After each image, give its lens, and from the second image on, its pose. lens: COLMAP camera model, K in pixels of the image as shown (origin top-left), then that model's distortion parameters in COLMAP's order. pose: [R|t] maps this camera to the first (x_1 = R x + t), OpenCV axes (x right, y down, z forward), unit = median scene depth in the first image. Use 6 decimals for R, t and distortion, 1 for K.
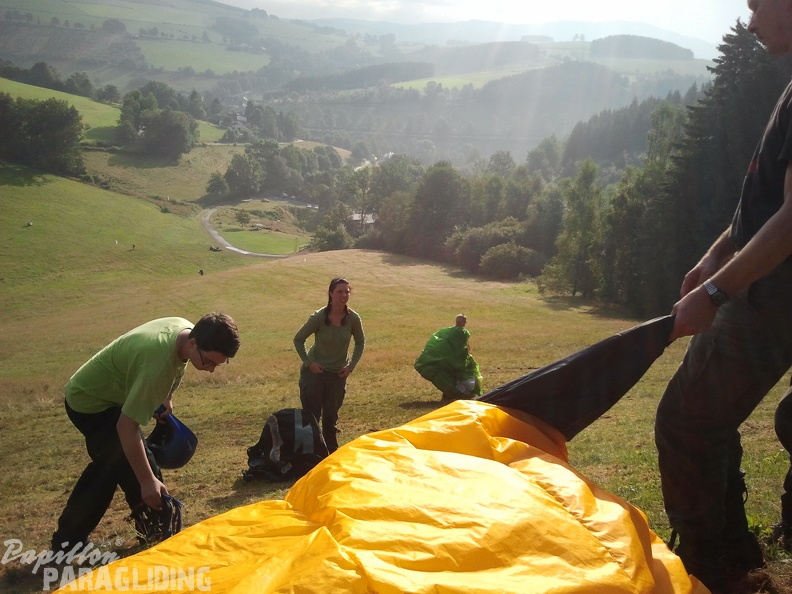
lens RADIAL K [[831.6, 0, 404.2], [0, 831.6, 302.4], [0, 0, 1]] dist [-0.017847, 0.000000]
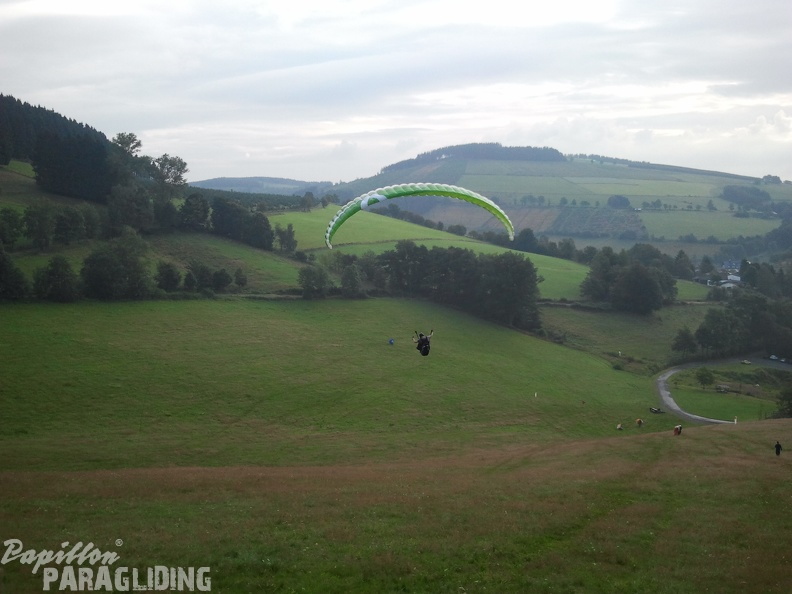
lens RADIAL K [[831.6, 0, 402.2], [0, 831.6, 328.7], [0, 0, 1]] dist [-0.017847, 0.000000]
pose [[0.828480, -0.004679, -0.559999, 0.016144], [-0.094175, 0.984561, -0.147552, 0.000459], [0.552043, 0.174982, 0.815248, 0.121707]]
